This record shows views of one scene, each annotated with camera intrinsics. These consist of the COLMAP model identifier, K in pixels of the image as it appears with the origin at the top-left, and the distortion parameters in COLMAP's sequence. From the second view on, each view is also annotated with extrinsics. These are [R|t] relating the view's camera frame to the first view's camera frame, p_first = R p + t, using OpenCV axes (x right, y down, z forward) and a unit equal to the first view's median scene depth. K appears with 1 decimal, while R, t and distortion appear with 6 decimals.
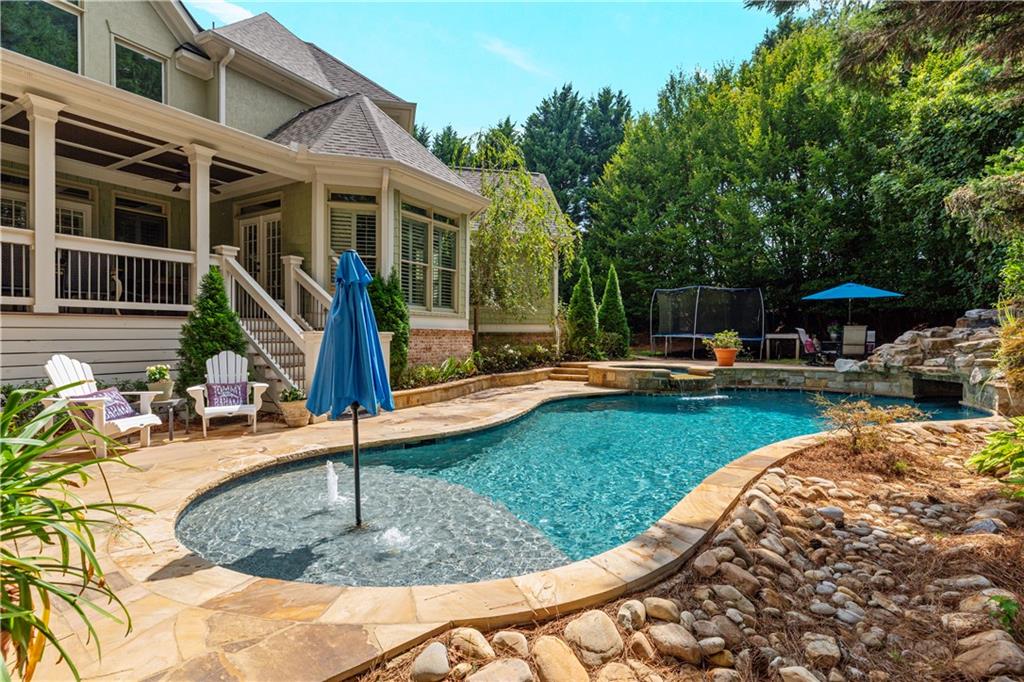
lens RADIAL K [[504.8, 0, 511.8], [0, 504.8, 342.4], [0, 0, 1]] dist [0.004542, 0.000232]
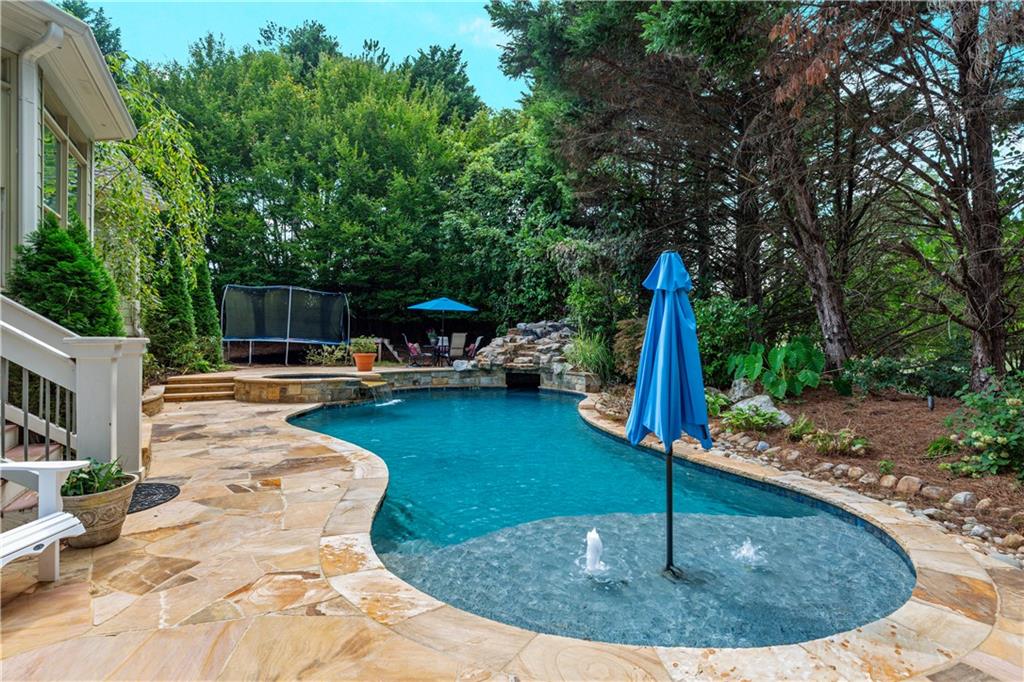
lens RADIAL K [[529.9, 0, 508.2], [0, 529.9, 337.2], [0, 0, 1]] dist [0.003758, 0.002020]
pose [[0.510520, 0.004899, 0.859852, -0.371755], [0.006620, 0.999932, -0.009628, -0.008928], [-0.859840, 0.010608, 0.510453, 0.233992]]
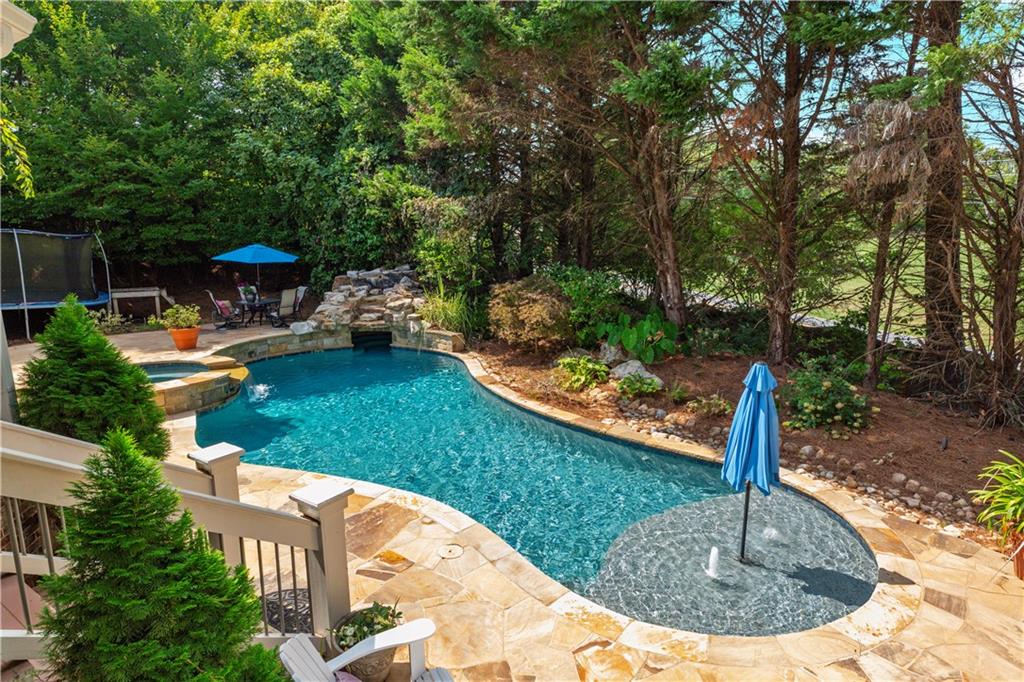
lens RADIAL K [[574.8, 0, 516.5], [0, 574.8, 340.9], [0, 0, 1]] dist [0.003263, -0.000950]
pose [[0.037344, -0.190762, 0.980926, -0.522113], [0.009357, 0.981634, 0.190544, -0.152355], [-0.999259, 0.002063, 0.038444, 0.465955]]
